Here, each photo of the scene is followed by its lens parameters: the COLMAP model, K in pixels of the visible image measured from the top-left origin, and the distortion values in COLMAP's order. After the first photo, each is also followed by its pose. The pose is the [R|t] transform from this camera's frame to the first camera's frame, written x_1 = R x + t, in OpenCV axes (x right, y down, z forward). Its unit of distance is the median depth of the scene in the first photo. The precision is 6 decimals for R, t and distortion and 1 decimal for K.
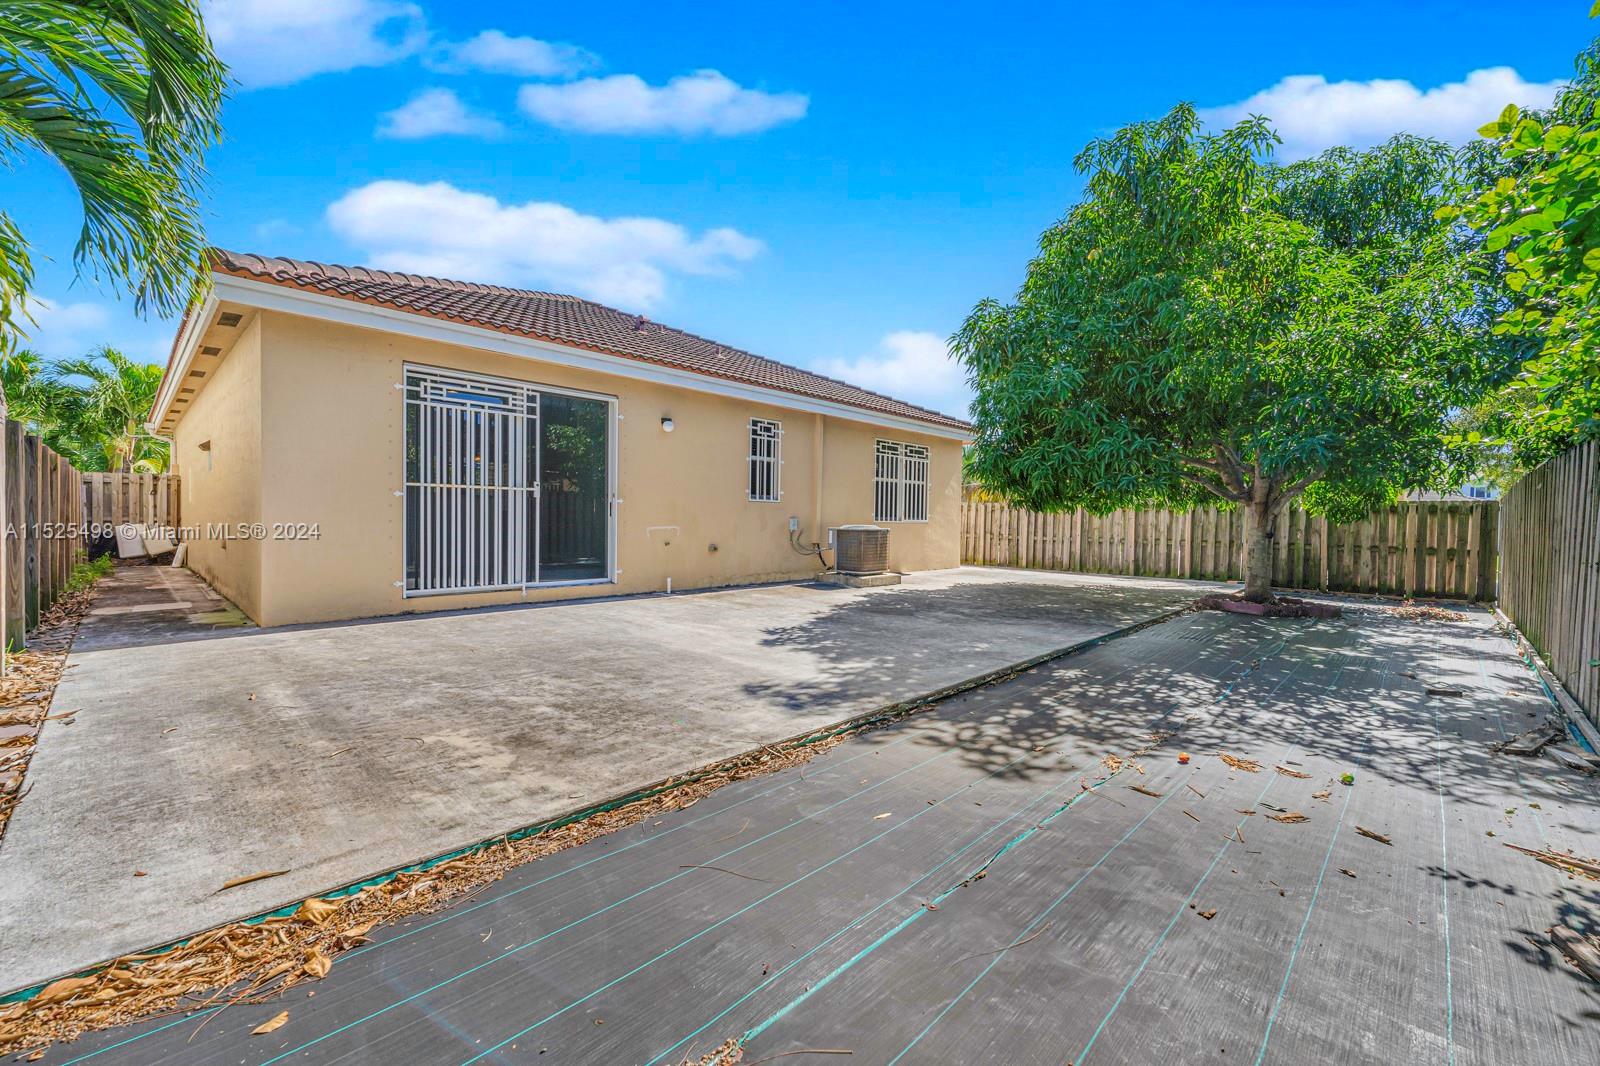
lens RADIAL K [[645.6, 0, 803.8], [0, 645.6, 531.4], [0, 0, 1]] dist [-0.000675, 0.000066]
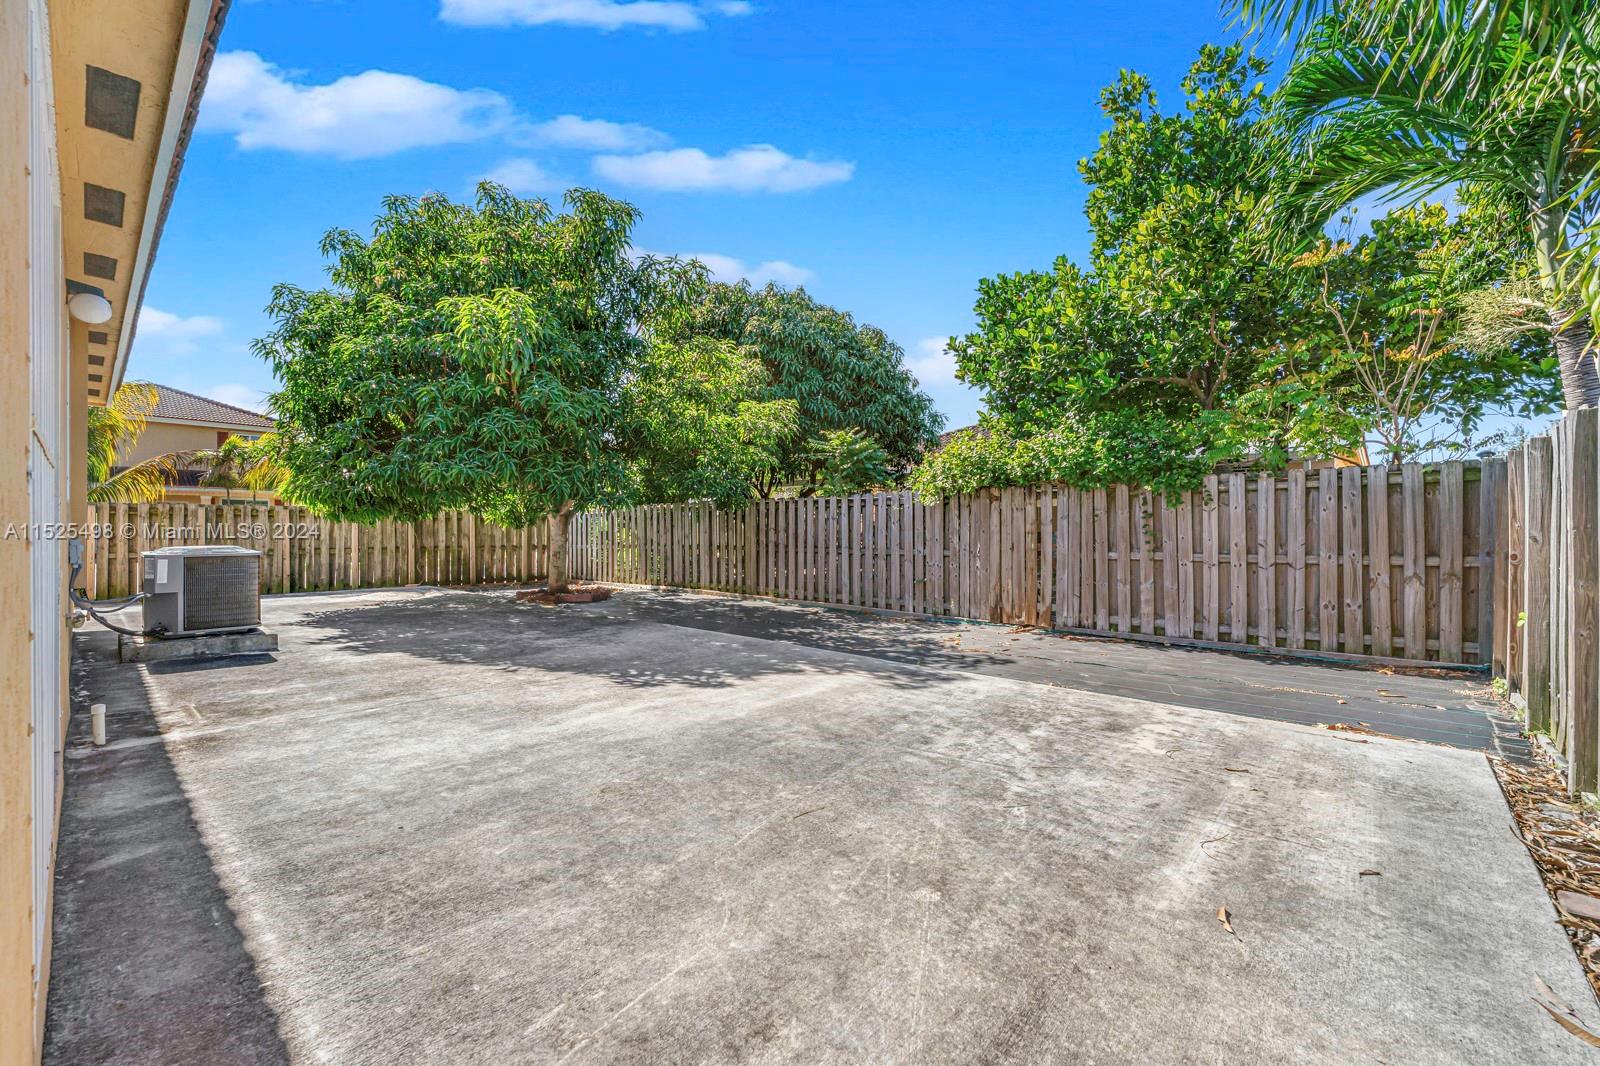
lens RADIAL K [[645.6, 0, 803.8], [0, 645.6, 531.4], [0, 0, 1]] dist [-0.000675, 0.000066]
pose [[-0.022781, -0.020242, 0.999536, -1.357961], [0.016183, 0.999657, 0.020613, -0.072226], [-0.999609, 0.016645, -0.022445, 1.328828]]
